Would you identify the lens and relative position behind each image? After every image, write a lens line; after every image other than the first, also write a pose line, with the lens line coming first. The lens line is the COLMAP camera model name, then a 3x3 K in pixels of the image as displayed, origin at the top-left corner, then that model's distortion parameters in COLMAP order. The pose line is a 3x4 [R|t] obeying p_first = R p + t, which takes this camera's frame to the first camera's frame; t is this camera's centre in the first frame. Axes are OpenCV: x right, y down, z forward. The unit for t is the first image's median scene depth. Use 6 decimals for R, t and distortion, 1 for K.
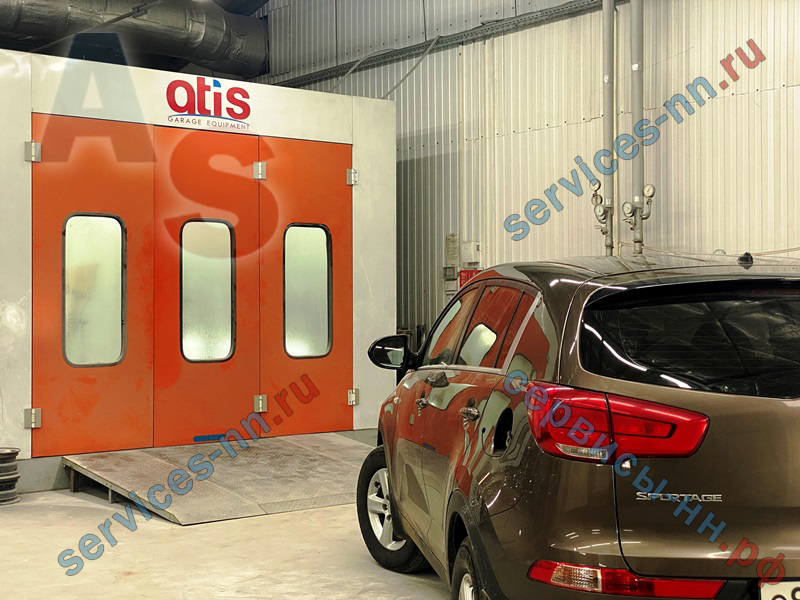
lens RADIAL K [[1200.9, 0, 400.0], [0, 1200.9, 300.0], [0, 0, 1]] dist [0.120775, -0.106298]
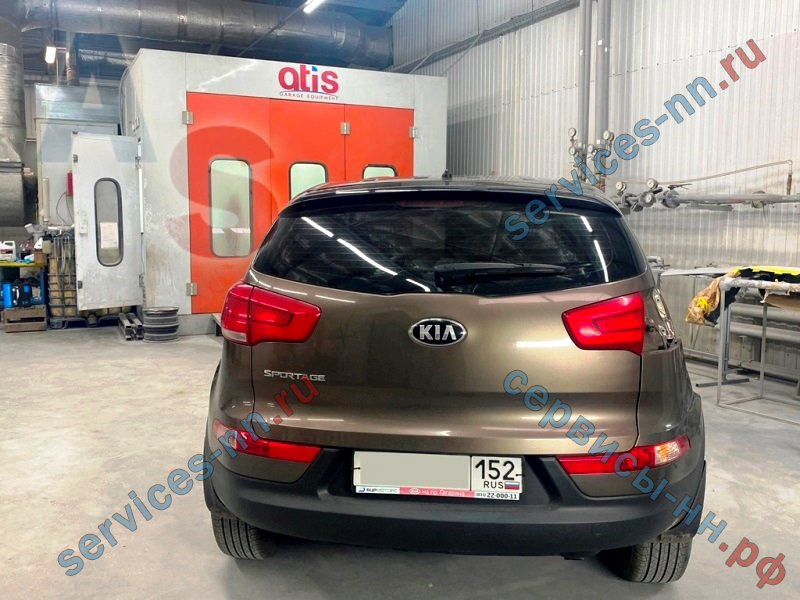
lens RADIAL K [[729.8, 0, 400.0], [0, 729.8, 300.0], [0, 0, 1]] dist [0.105751, -0.214734]
pose [[0.974905, 0.028005, -0.220851, 0.160401], [-0.003388, 0.993807, 0.111066, 0.003167], [0.222594, -0.107530, 0.968963, 0.111739]]
